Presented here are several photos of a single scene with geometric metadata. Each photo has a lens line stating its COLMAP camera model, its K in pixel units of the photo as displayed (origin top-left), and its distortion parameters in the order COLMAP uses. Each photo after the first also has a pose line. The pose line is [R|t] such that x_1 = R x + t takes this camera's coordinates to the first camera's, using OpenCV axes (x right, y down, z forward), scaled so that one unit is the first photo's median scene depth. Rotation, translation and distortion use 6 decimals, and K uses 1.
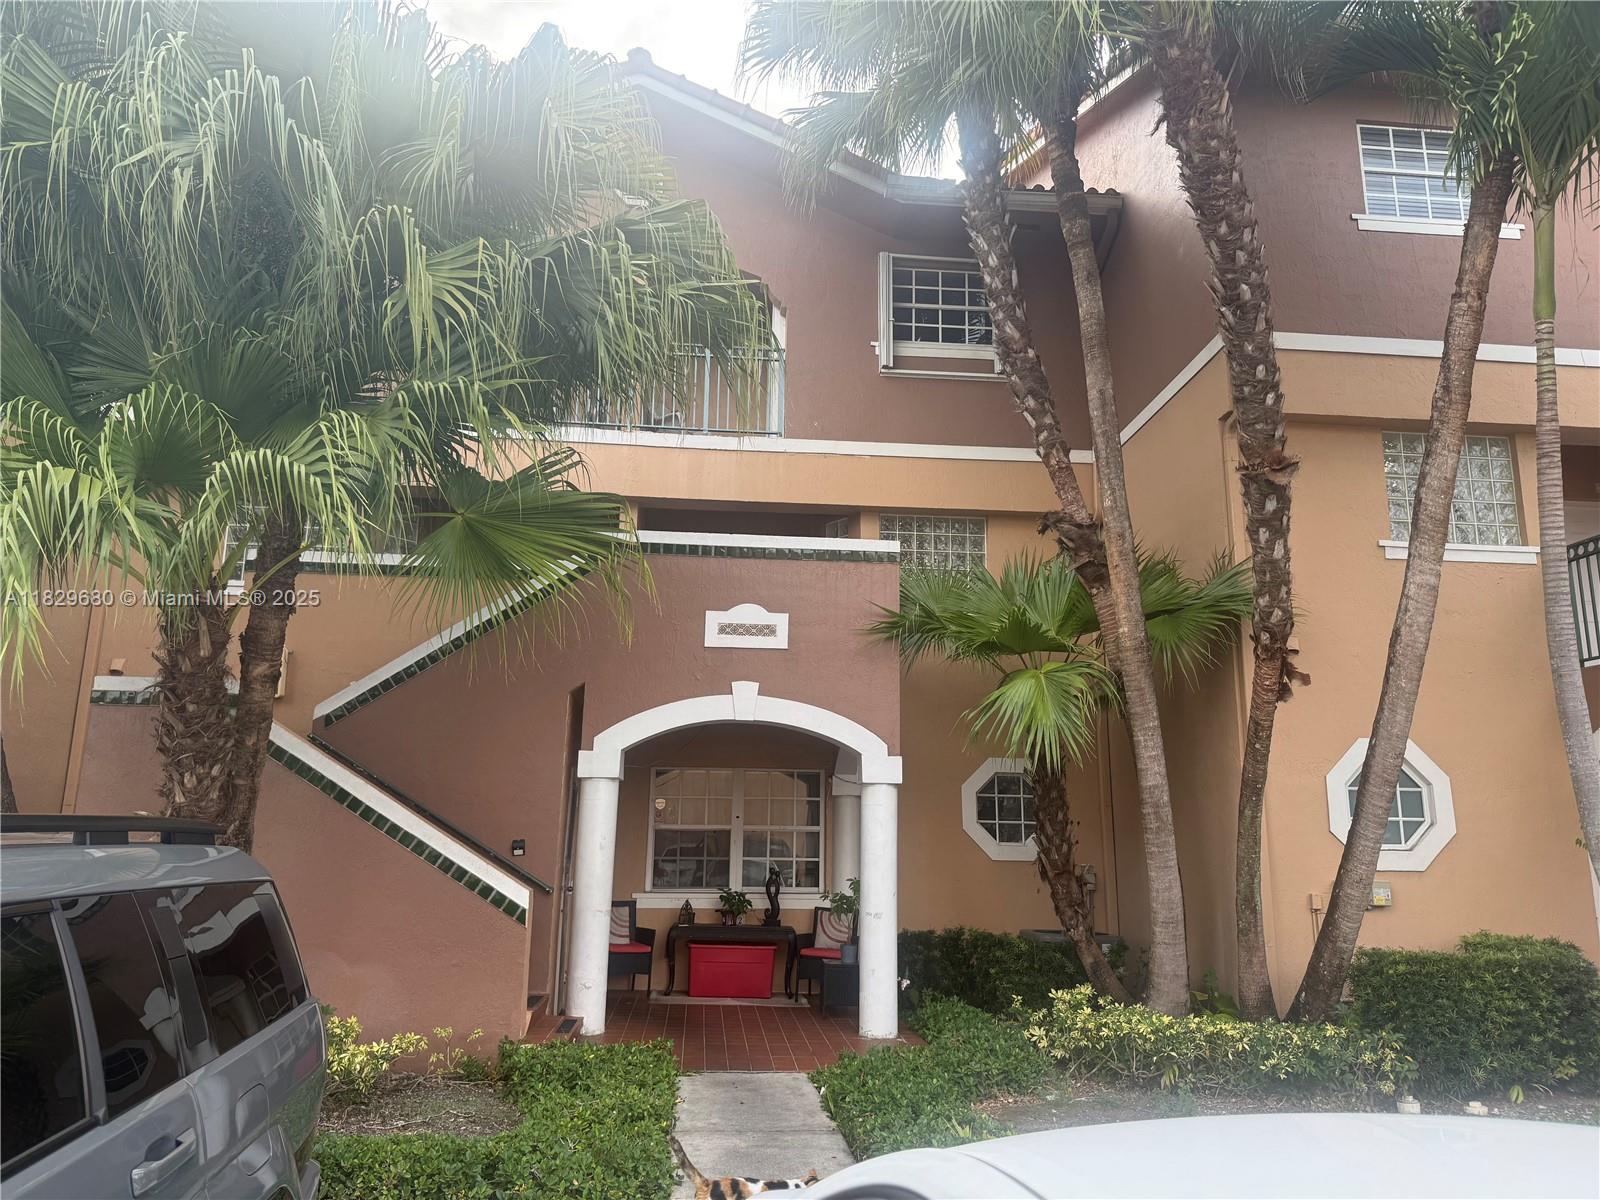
lens RADIAL K [[1121.7, 0, 813.8], [0, 1121.7, 604.0], [0, 0, 1]] dist [0.081421, -0.152964]
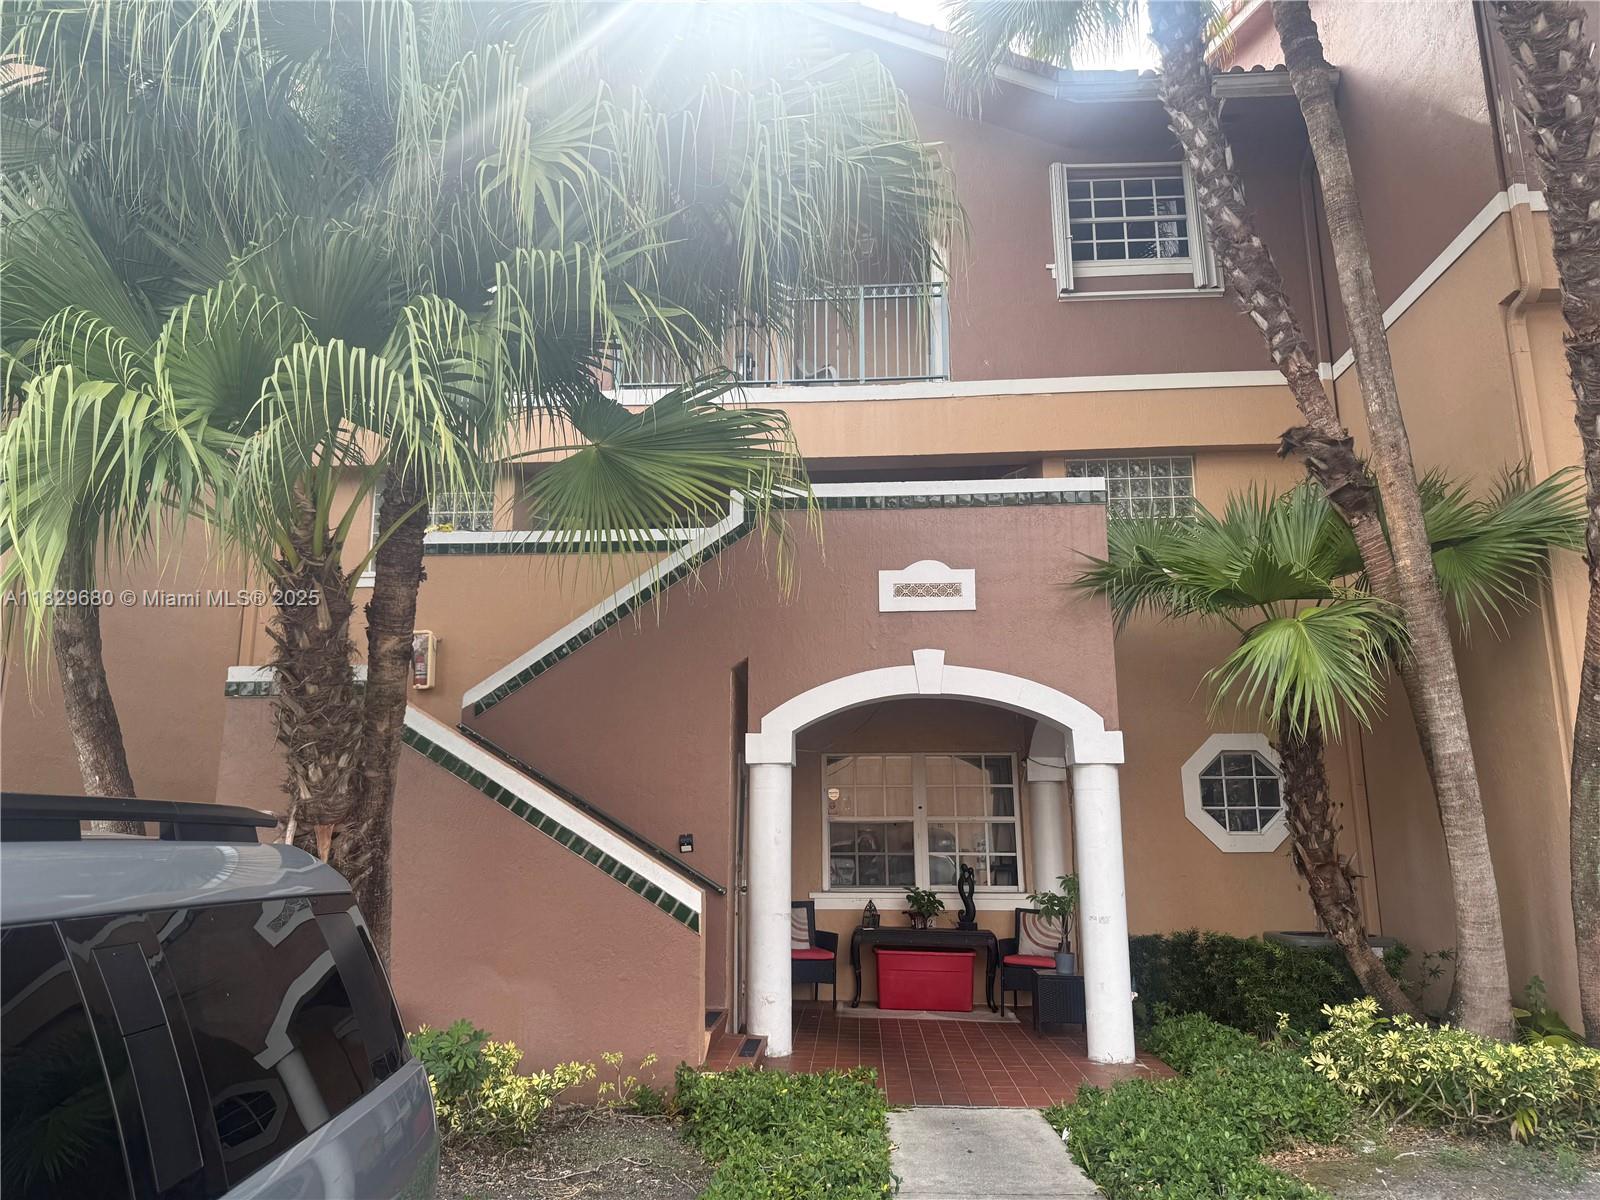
lens RADIAL K [[1128.3, 0, 804.8], [0, 1128.3, 609.5], [0, 0, 1]] dist [0.066166, -0.109488]
pose [[0.989460, -0.046286, -0.137209, -0.037096], [0.047622, 0.998844, 0.006470, 0.029400], [0.136751, -0.012936, 0.990521, 0.130665]]
